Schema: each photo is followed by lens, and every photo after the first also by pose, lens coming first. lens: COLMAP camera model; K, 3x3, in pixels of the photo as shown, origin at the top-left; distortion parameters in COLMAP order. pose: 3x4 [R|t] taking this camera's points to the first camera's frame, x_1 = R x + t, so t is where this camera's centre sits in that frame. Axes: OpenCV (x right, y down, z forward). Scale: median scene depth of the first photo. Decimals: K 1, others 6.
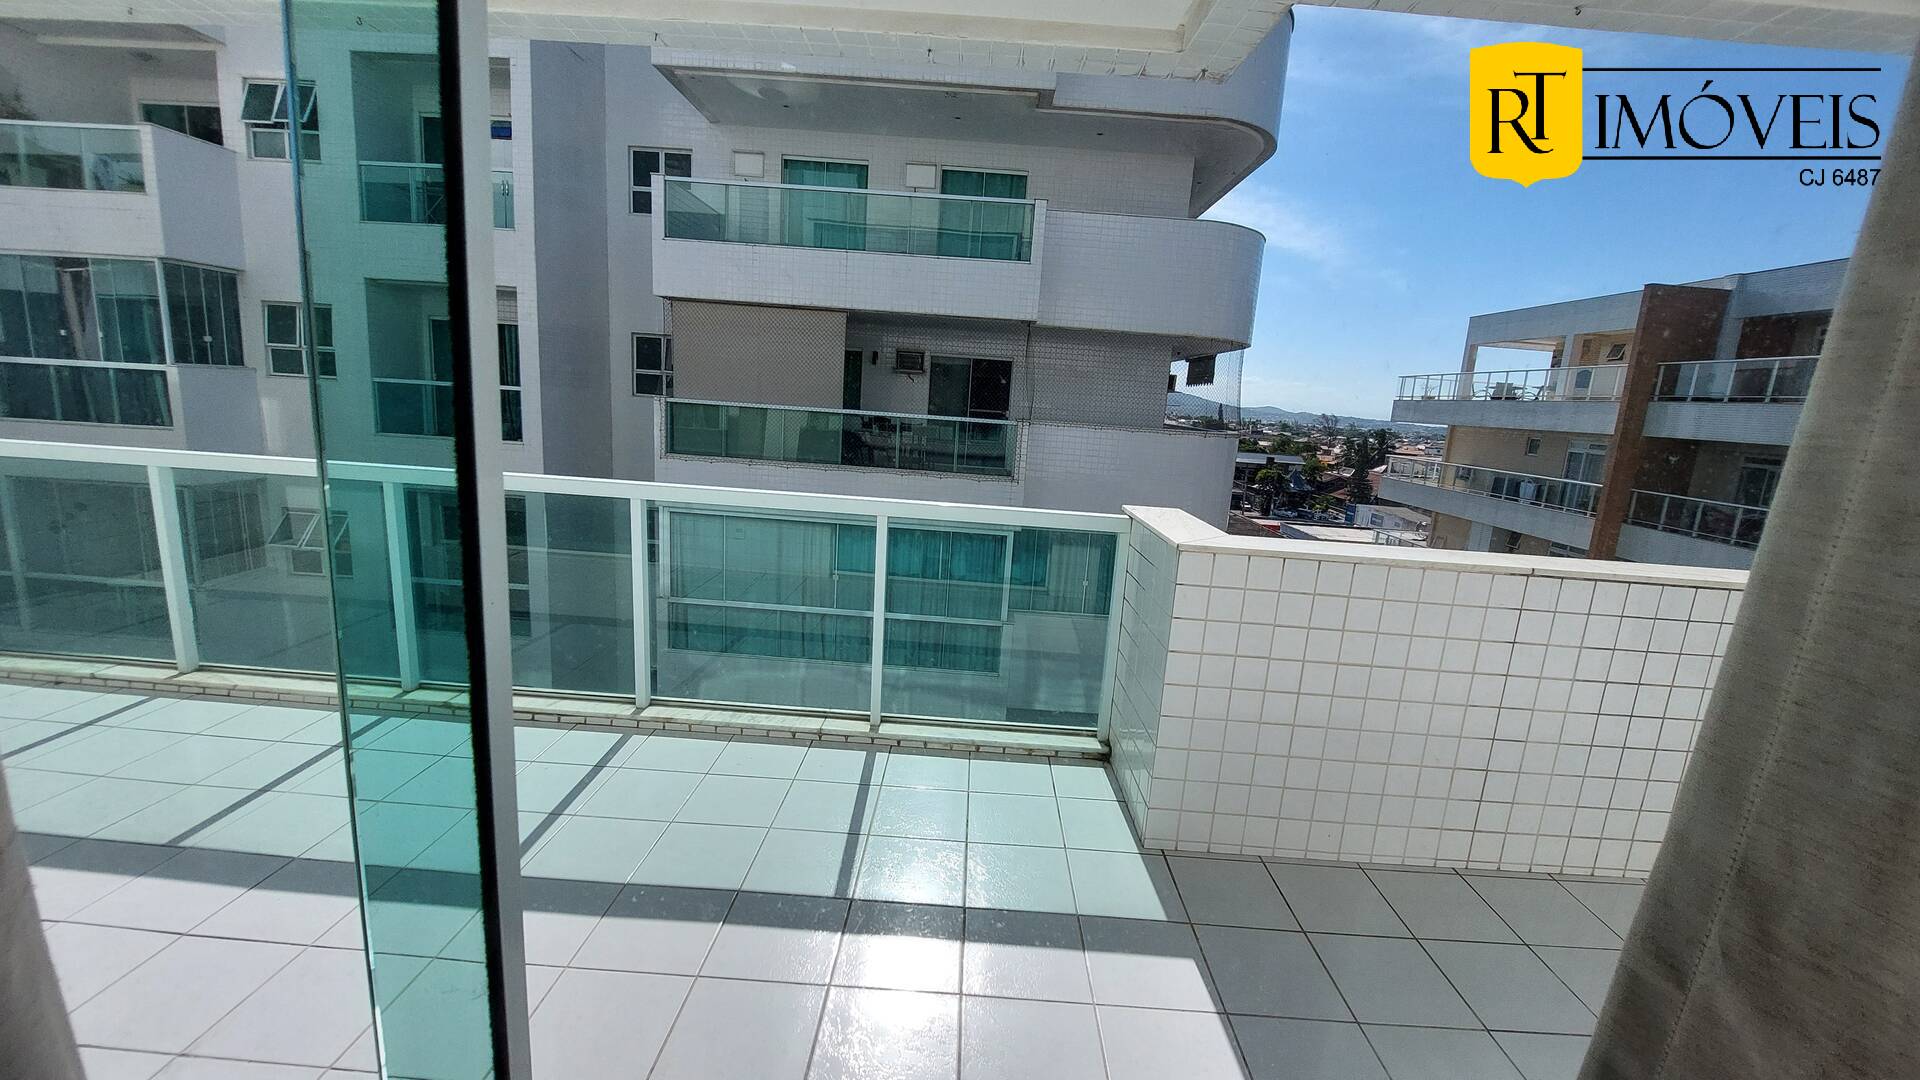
lens RADIAL K [[756.6, 0, 976.1], [0, 756.6, 539.4], [0, 0, 1]] dist [-0.014569, -0.000452]
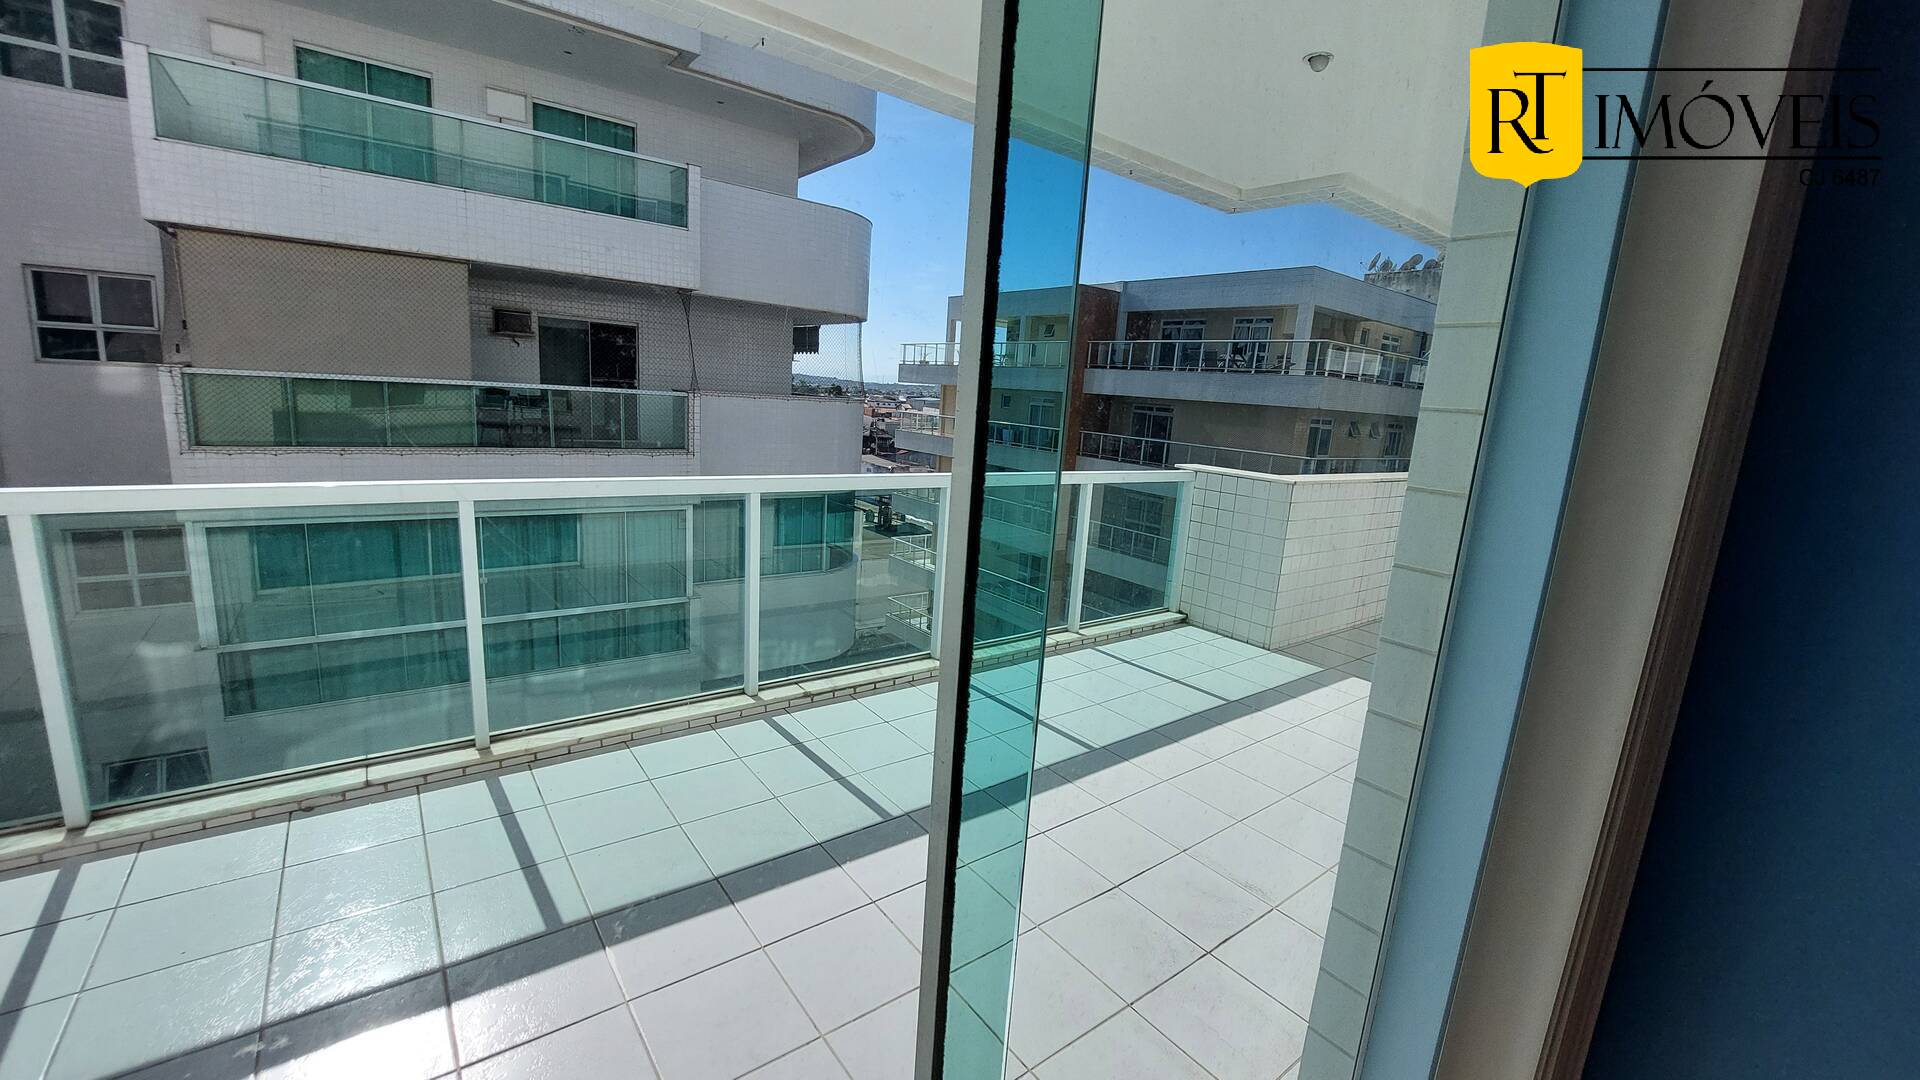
lens RADIAL K [[746.4, 0, 966.0], [0, 746.4, 540.6], [0, 0, 1]] dist [0.000190, -0.010593]
pose [[0.786737, -0.133834, 0.602605, -0.238244], [0.097981, 0.990912, 0.092155, -0.016240], [-0.609463, -0.013458, 0.792701, 0.001842]]
